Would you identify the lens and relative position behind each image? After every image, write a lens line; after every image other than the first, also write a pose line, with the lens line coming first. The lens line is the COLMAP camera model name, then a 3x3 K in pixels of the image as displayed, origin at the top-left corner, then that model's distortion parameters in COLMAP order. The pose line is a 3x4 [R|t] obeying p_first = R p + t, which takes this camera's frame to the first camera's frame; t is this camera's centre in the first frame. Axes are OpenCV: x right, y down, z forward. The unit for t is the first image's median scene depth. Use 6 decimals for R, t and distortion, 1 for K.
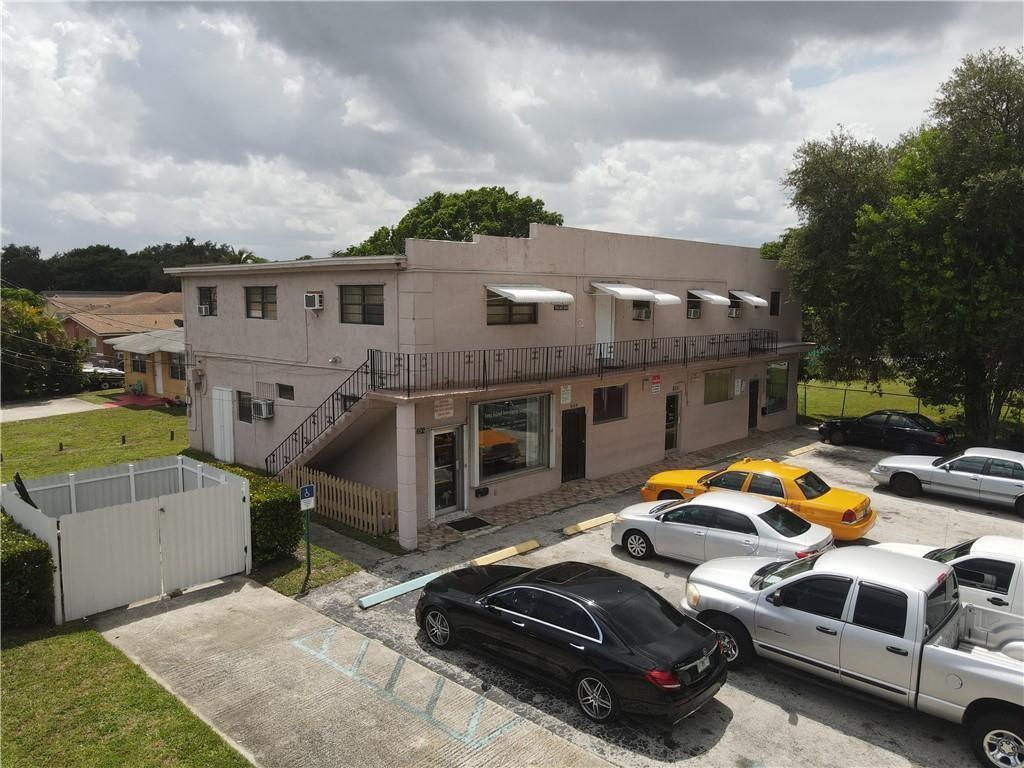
lens RADIAL K [[758.5, 0, 508.6], [0, 758.5, 384.7], [0, 0, 1]] dist [0.021644, 0.005481]
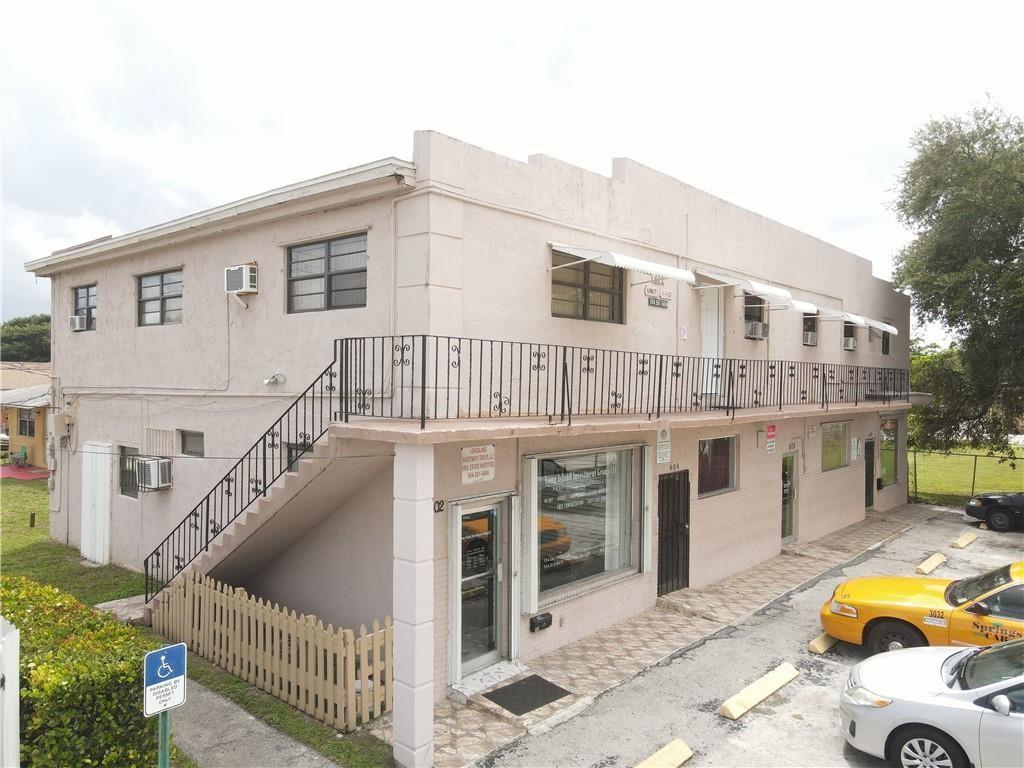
lens RADIAL K [[758.5, 0, 516.8], [0, 758.5, 389.0], [0, 0, 1]] dist [0.021644, 0.005481]
pose [[0.998587, 0.006115, 0.052791, -0.082229], [-0.000603, 0.994597, -0.103808, 0.032473], [-0.053141, 0.103629, 0.993195, 0.446615]]
